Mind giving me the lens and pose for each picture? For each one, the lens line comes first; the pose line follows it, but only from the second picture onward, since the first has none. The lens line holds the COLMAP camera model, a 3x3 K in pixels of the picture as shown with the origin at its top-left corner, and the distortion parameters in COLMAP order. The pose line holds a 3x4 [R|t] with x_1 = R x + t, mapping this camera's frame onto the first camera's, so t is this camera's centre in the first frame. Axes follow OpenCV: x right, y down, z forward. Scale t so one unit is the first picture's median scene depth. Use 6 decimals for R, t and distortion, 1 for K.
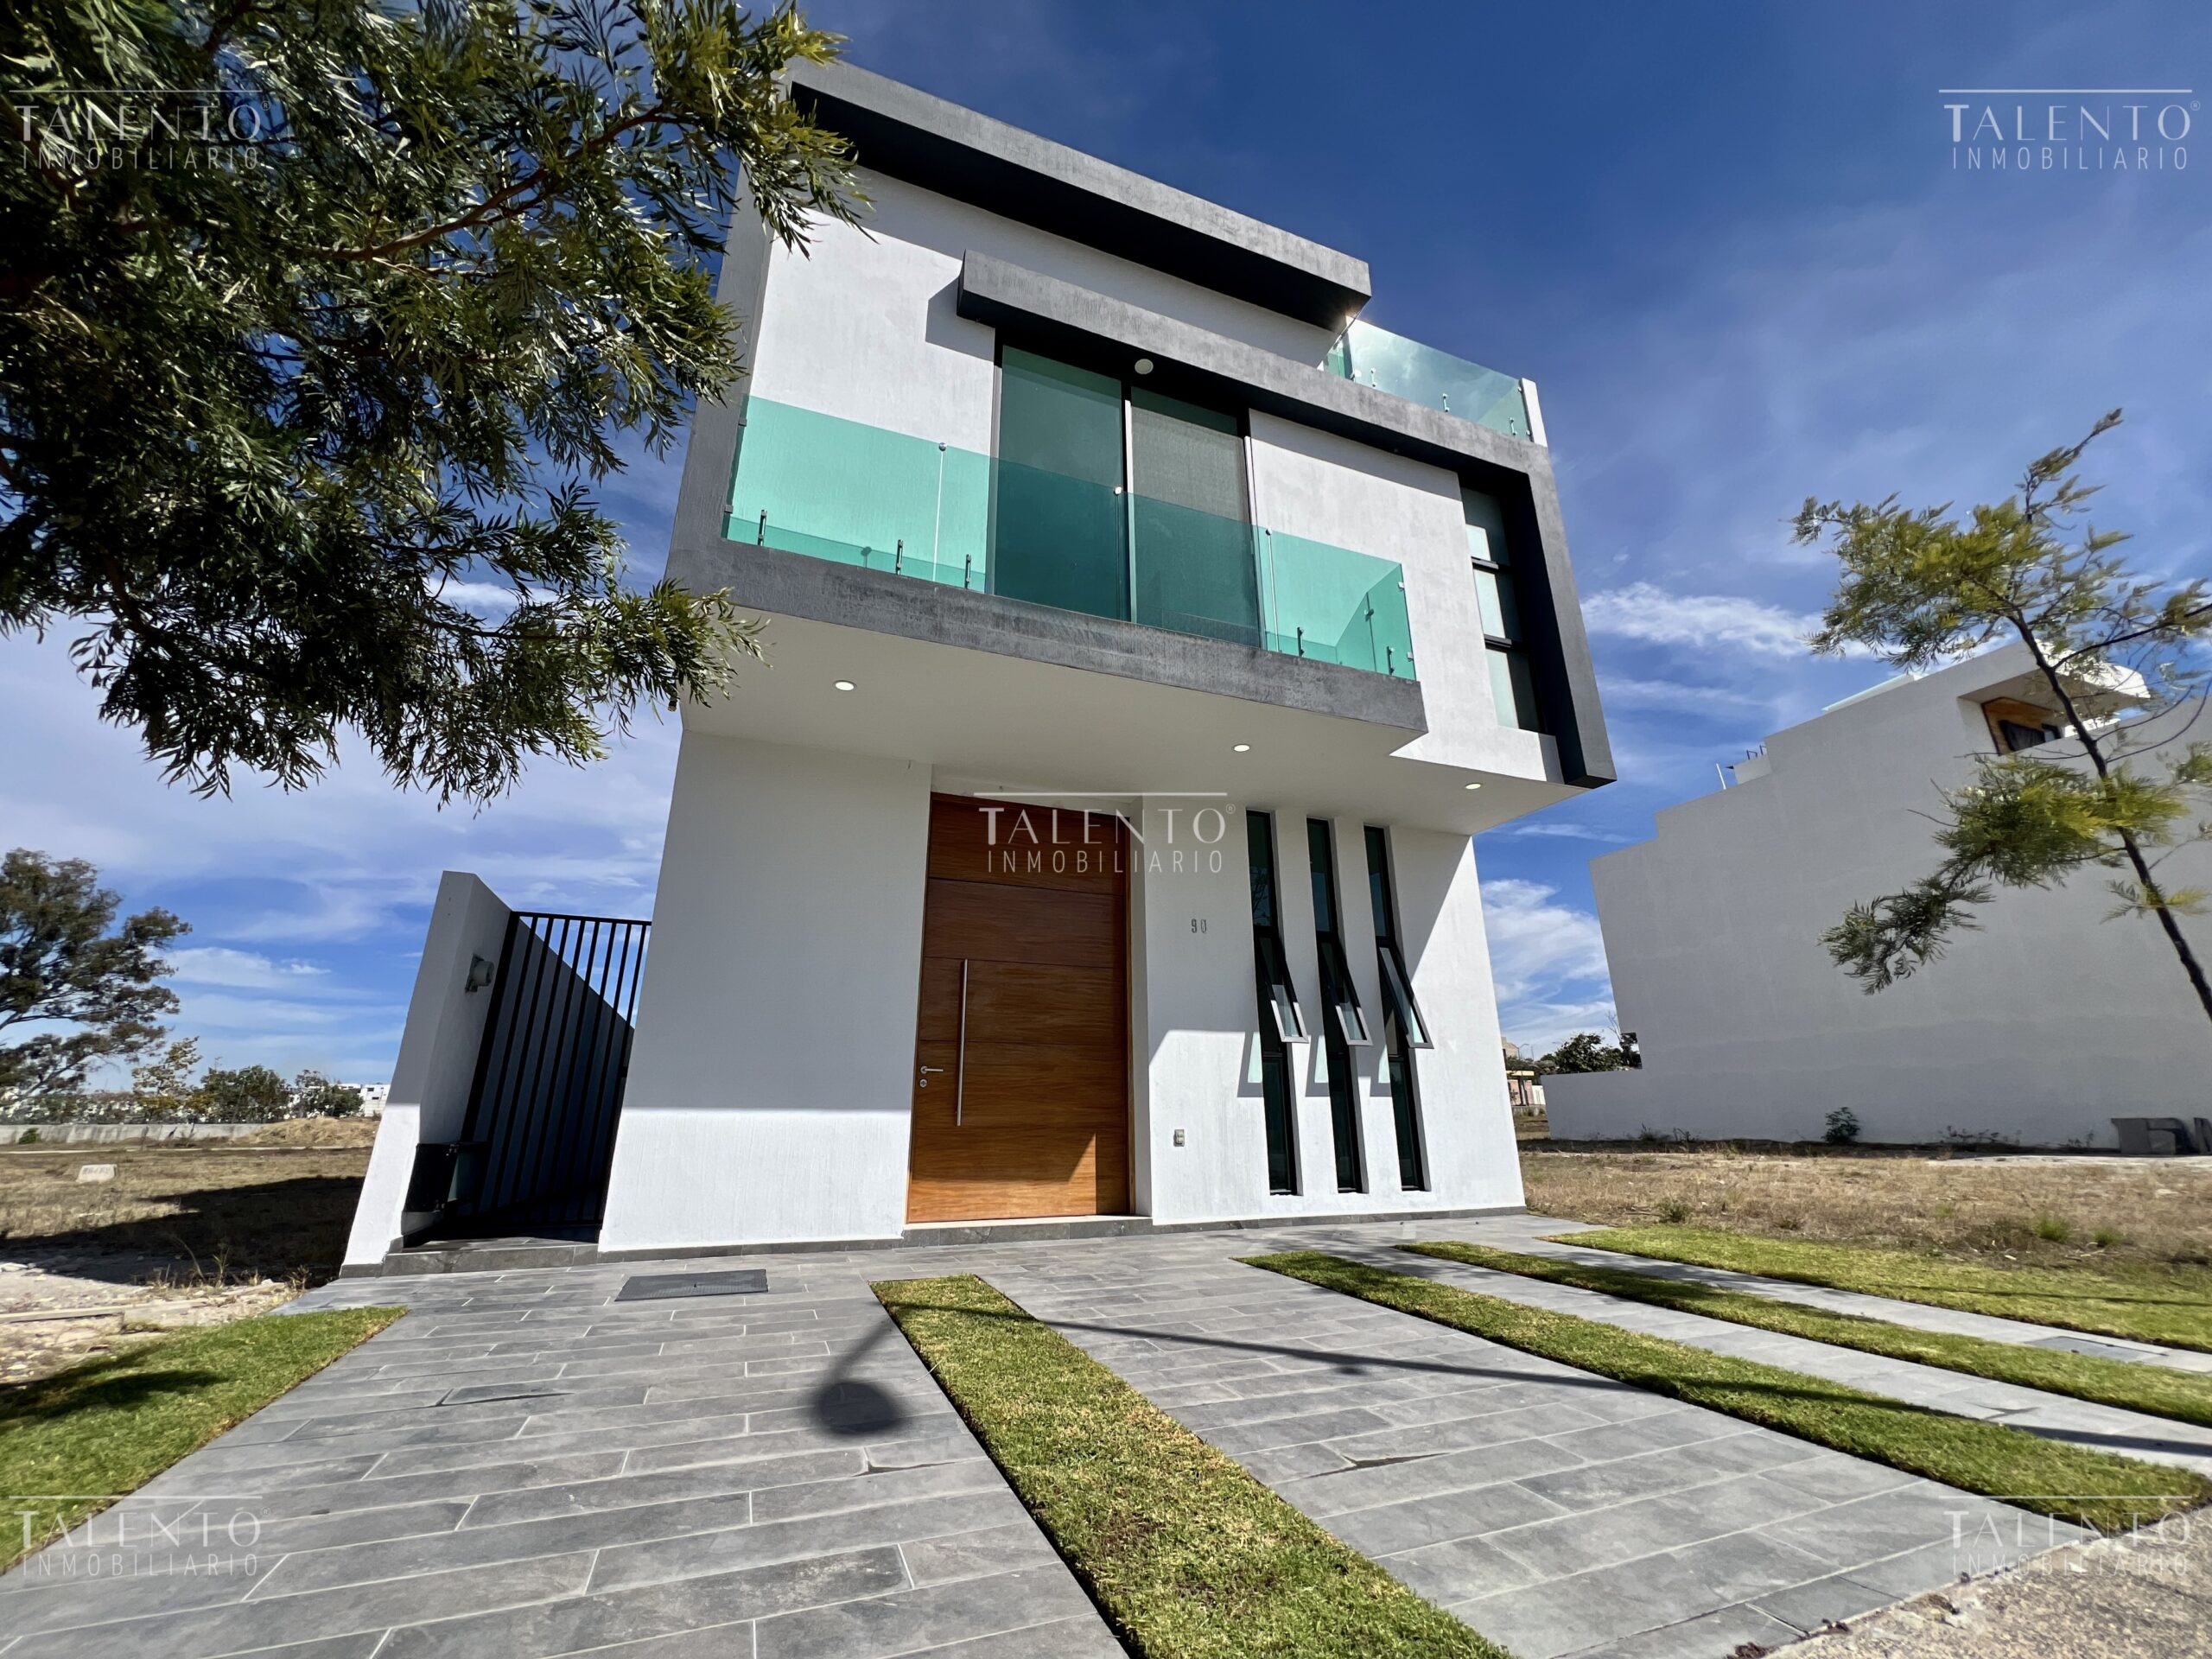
lens RADIAL K [[880.6, 0, 1107.1], [0, 880.6, 829.3], [0, 0, 1]] dist [-0.000249, -0.000265]
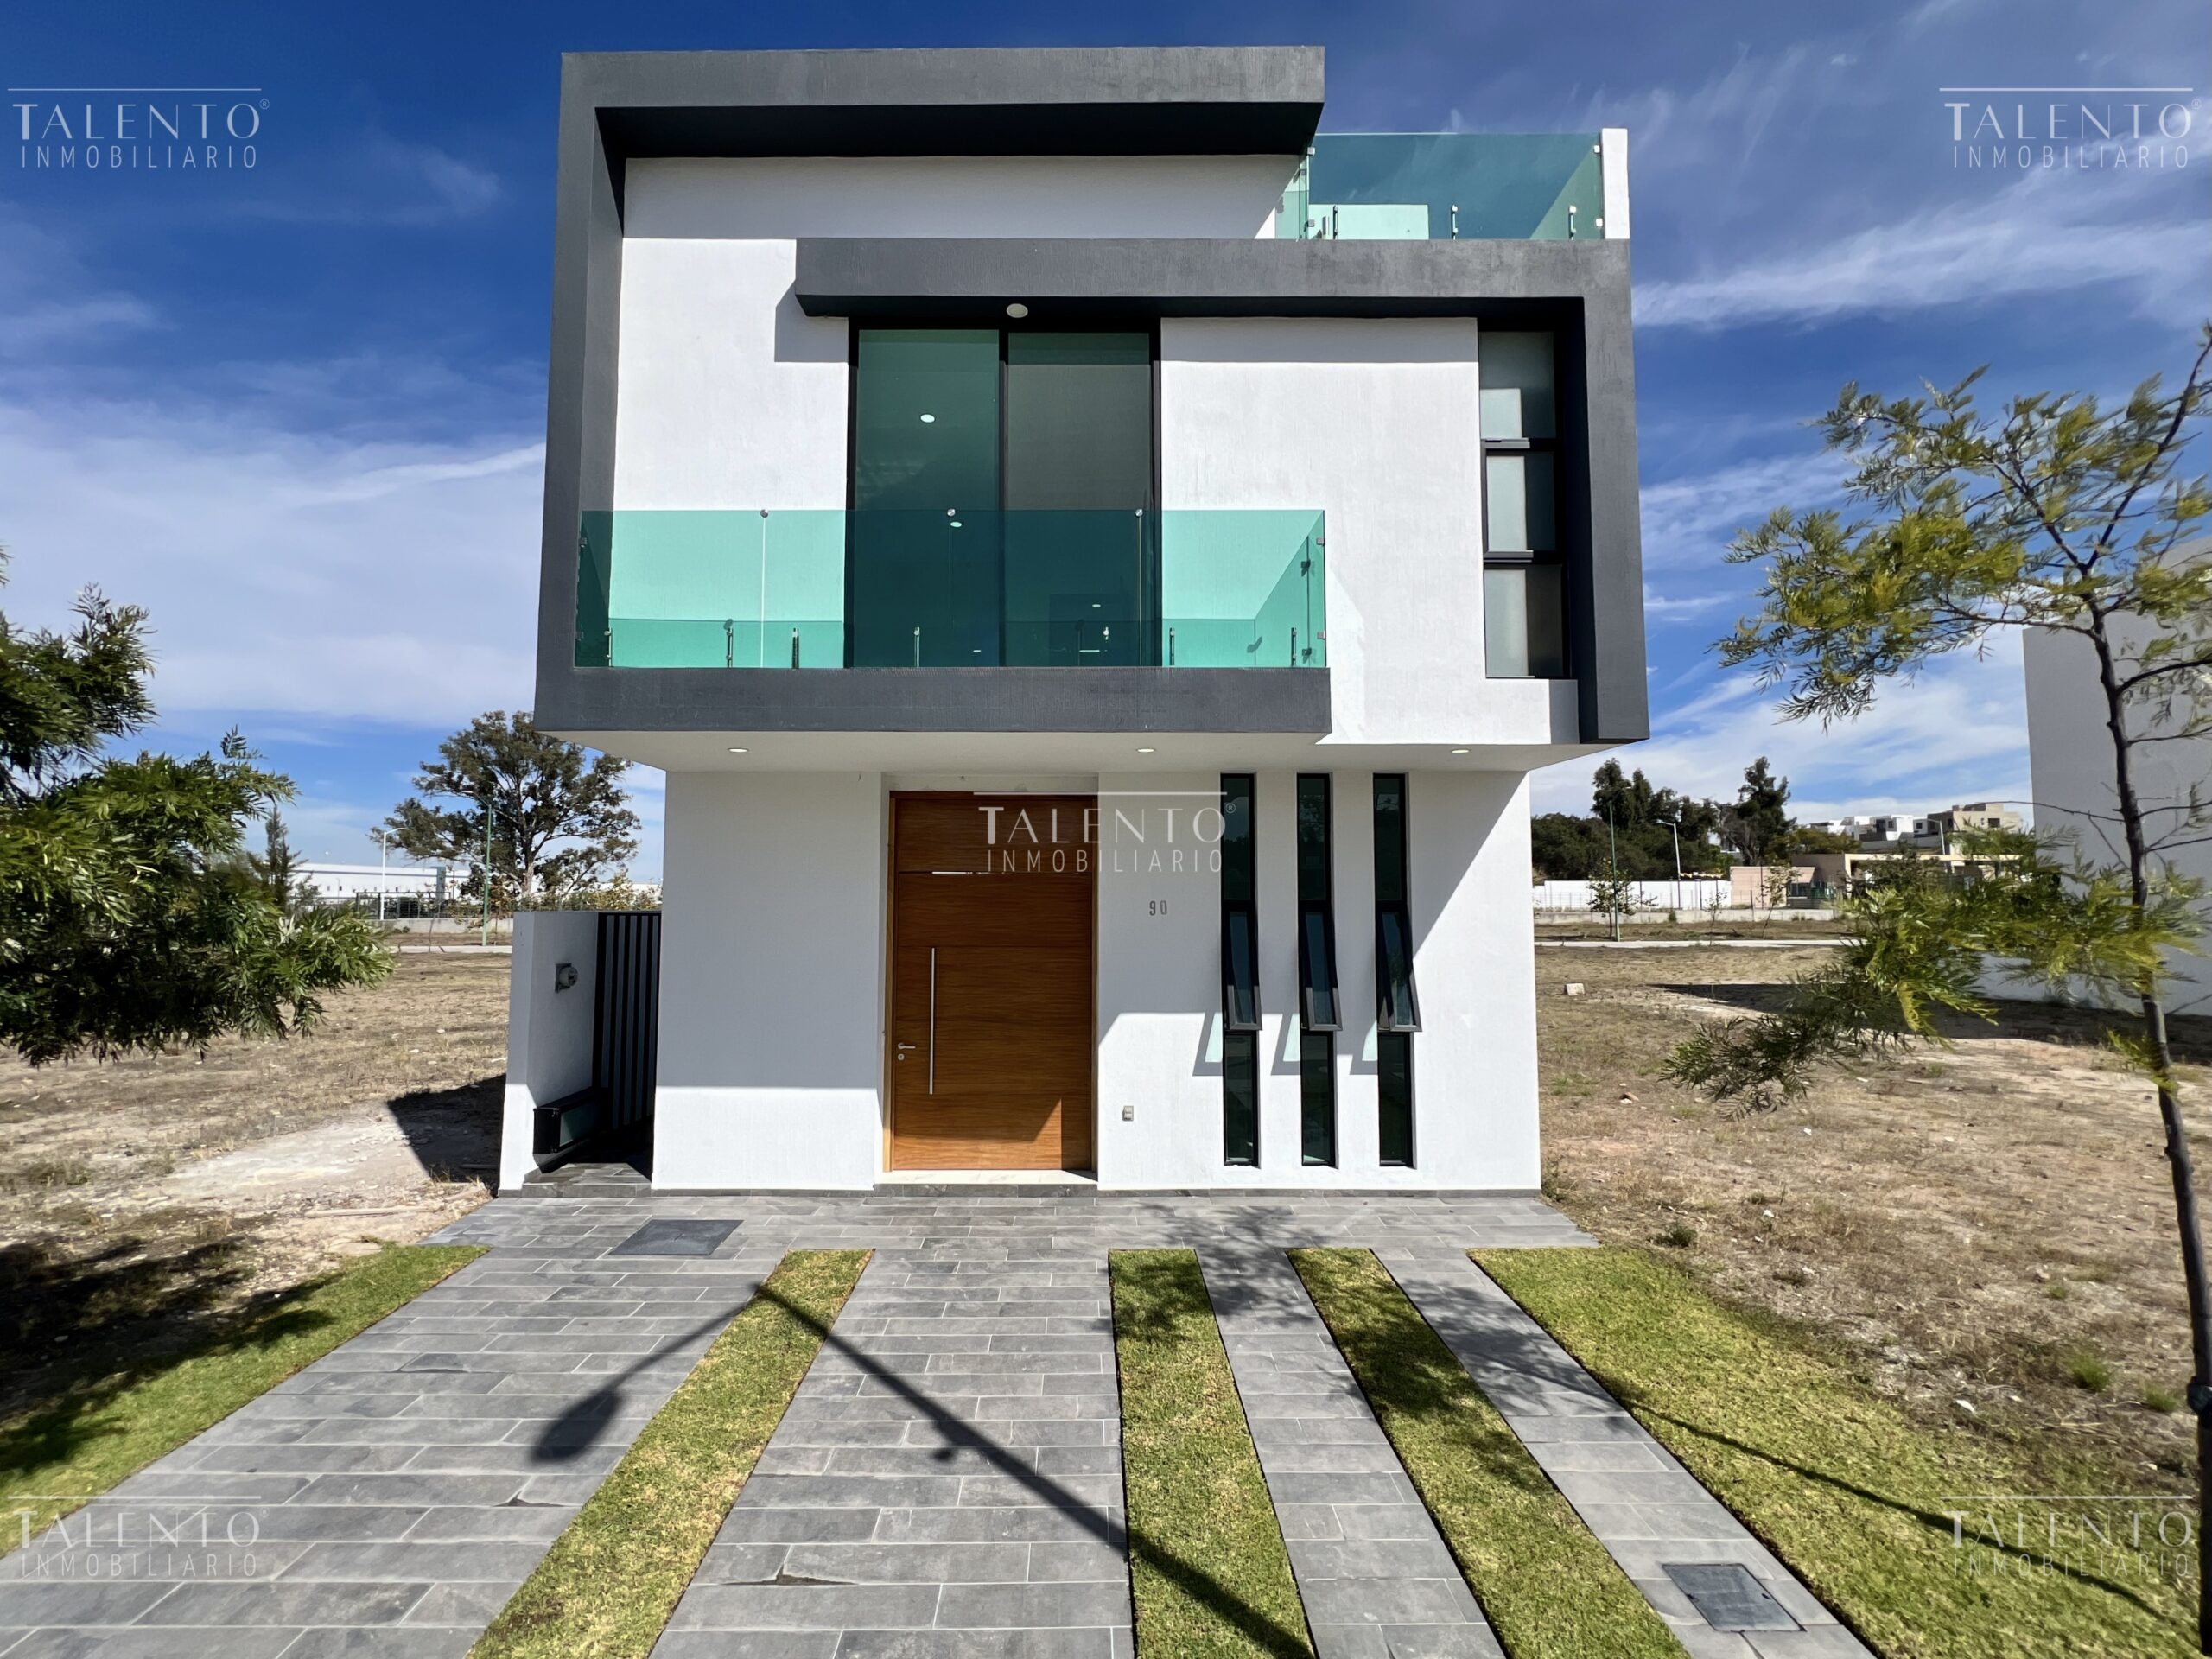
lens RADIAL K [[880.6, 0, 976.0], [0, 880.6, 914.2], [0, 0, 1]] dist [-0.000249, -0.000265]
pose [[0.931626, -0.013239, -0.363178, 0.298096], [0.107548, 0.964618, 0.240719, -0.156484], [0.347141, -0.263319, 0.900087, 0.041494]]
